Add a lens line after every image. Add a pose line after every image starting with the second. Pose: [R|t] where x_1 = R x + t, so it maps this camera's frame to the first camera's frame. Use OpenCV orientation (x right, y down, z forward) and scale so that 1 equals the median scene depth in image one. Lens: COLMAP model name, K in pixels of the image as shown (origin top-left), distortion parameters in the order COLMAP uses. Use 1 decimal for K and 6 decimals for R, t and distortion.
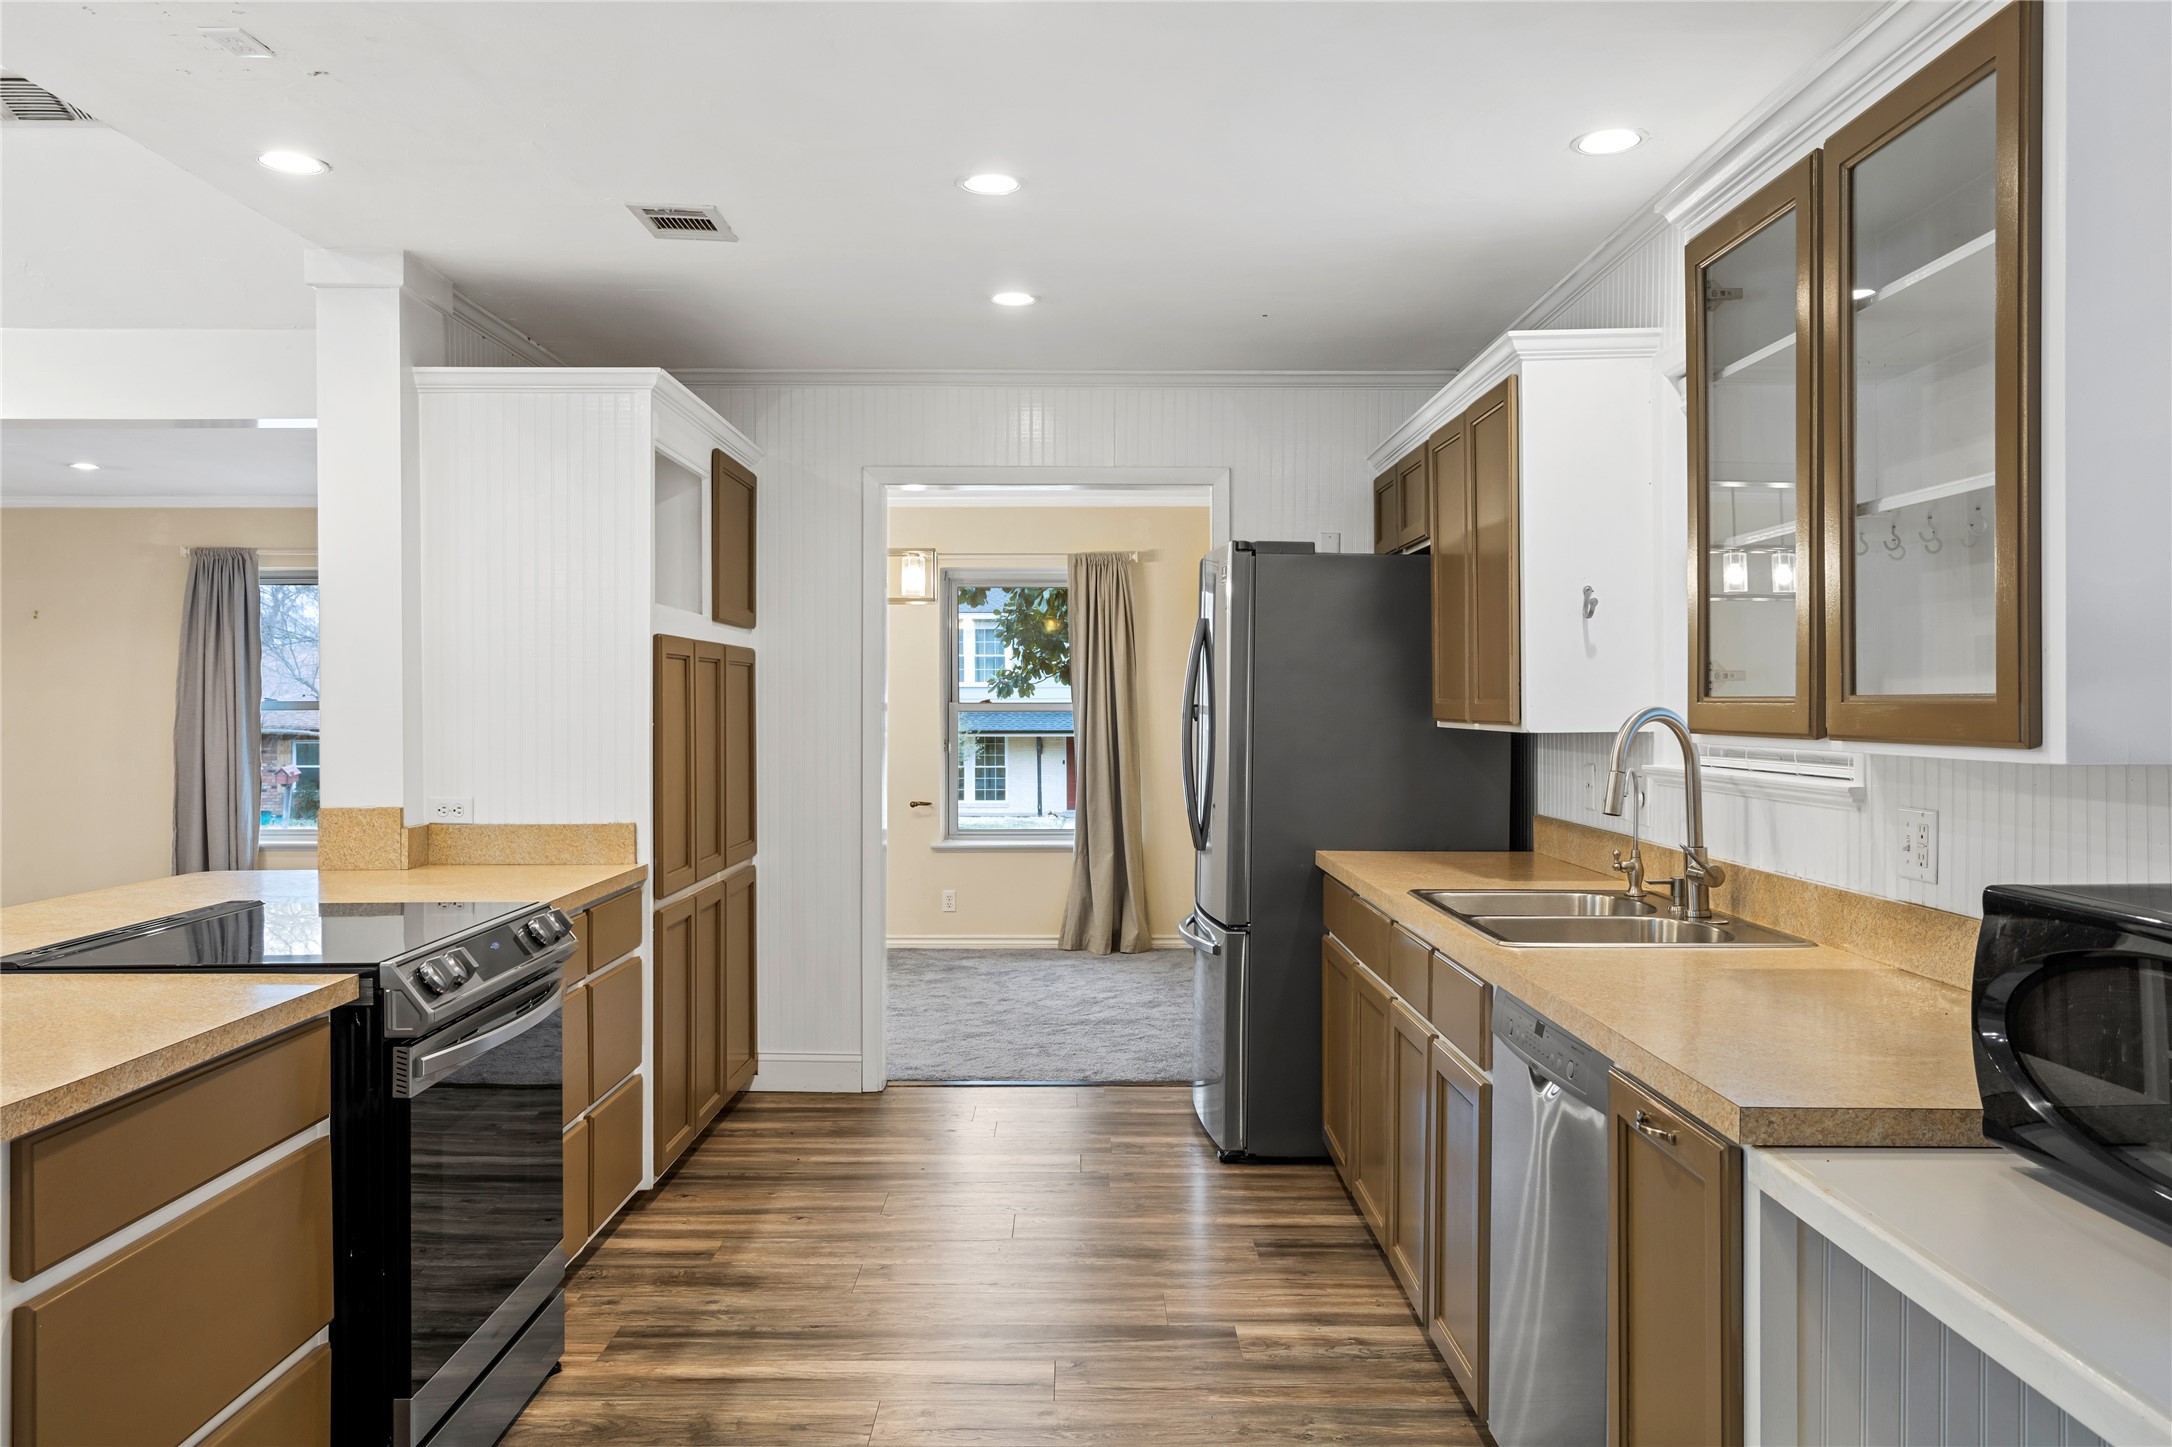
lens RADIAL K [[1744.0, 0, 1093.8], [0, 1744.0, 715.9], [0, 0, 1]] dist [0.010530, 0.016083]
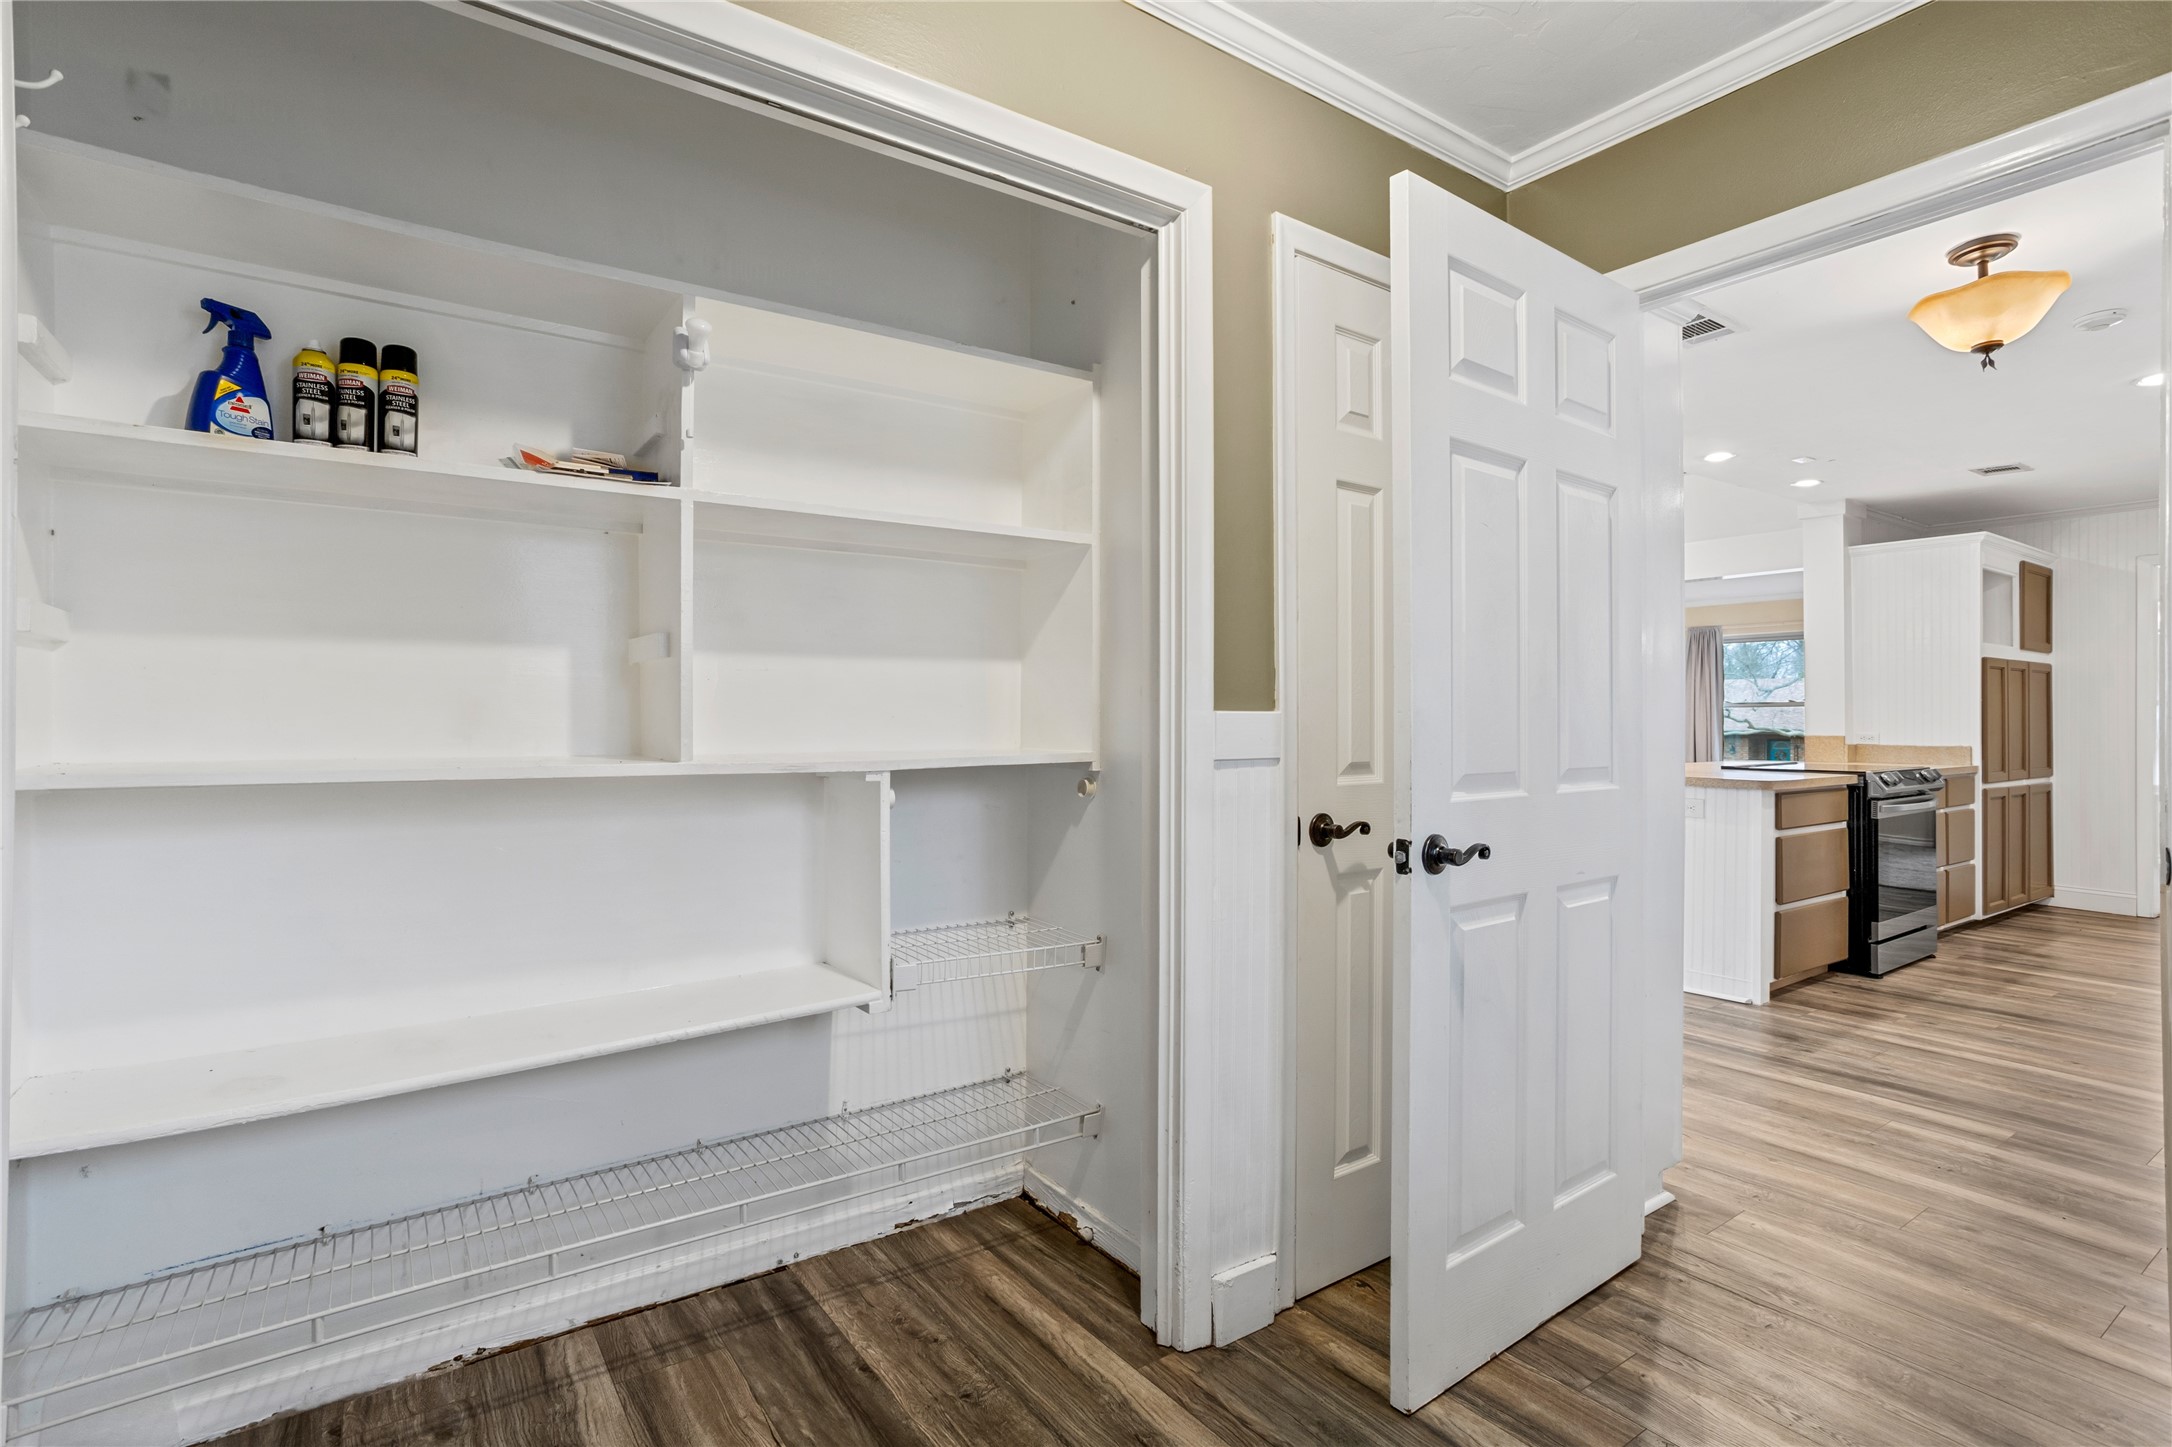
lens RADIAL K [[1053.4, 0, 1038.9], [0, 1053.4, 707.6], [0, 0, 1]] dist [-0.036310, 0.014515]
pose [[0.555547, -0.003071, -0.831480, 0.157772], [-0.007881, 0.999929, -0.008959, 0.035513], [0.831448, 0.011530, 0.555483, -0.666328]]
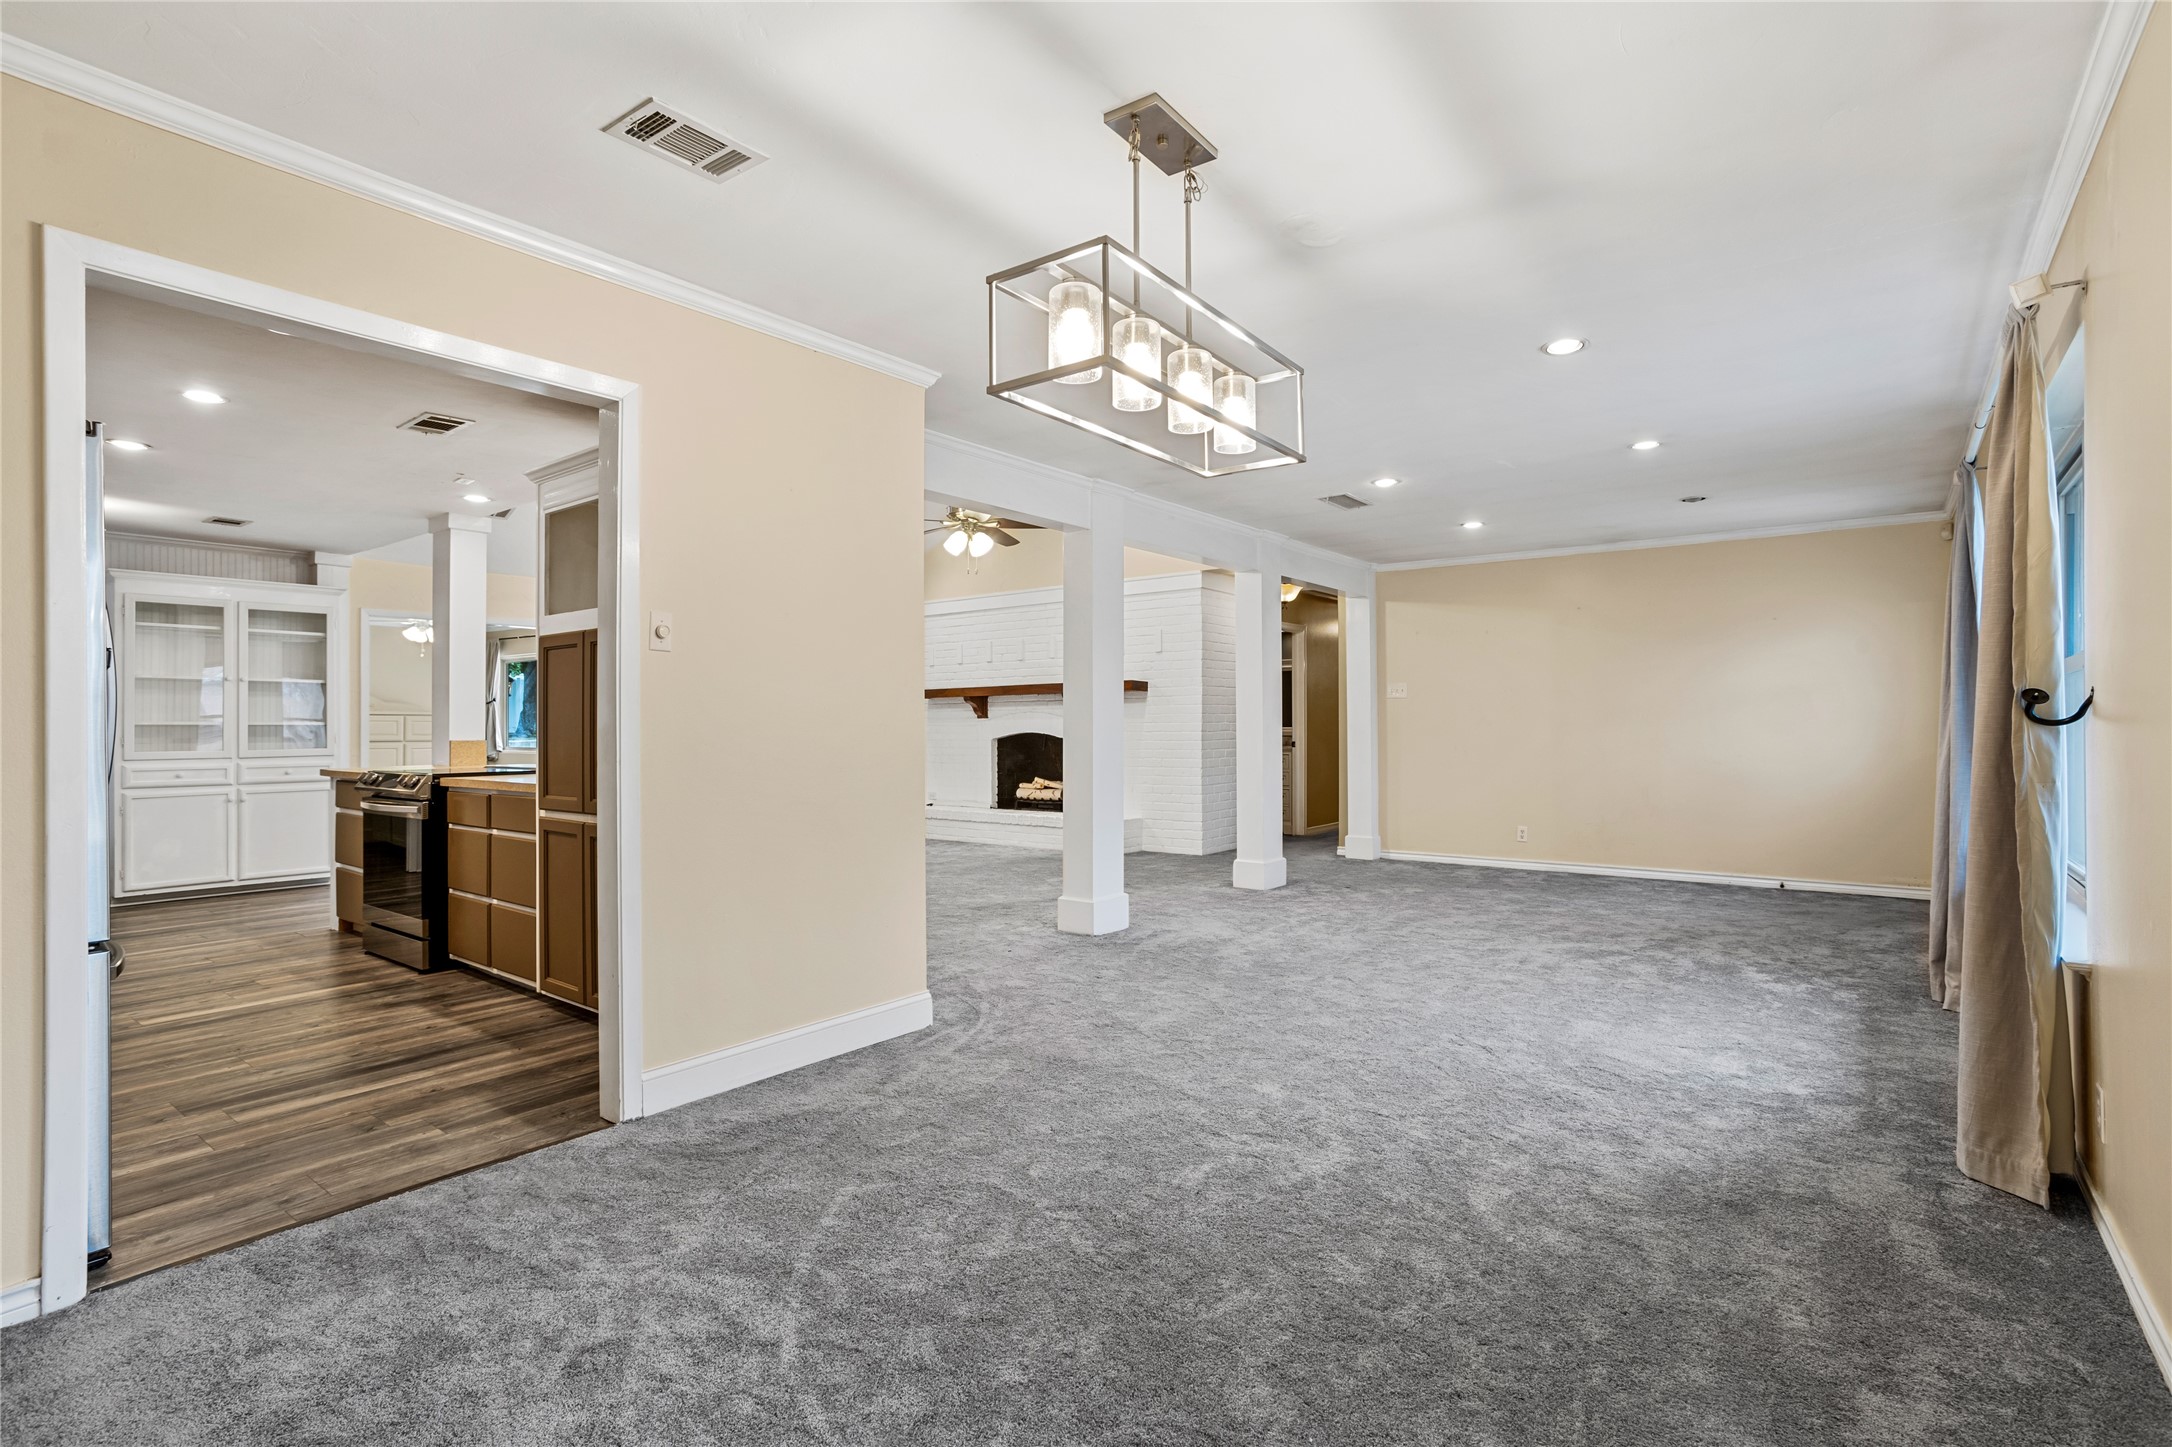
lens RADIAL K [[1053.4, 0, 1094.3], [0, 1053.4, 713.4], [0, 0, 1]] dist [-0.036310, 0.014515]
pose [[-0.627452, 0.001556, -0.778654, 0.151073], [0.008050, 0.999958, -0.004489, 0.032975], [0.778614, -0.009085, -0.627438, 1.921469]]
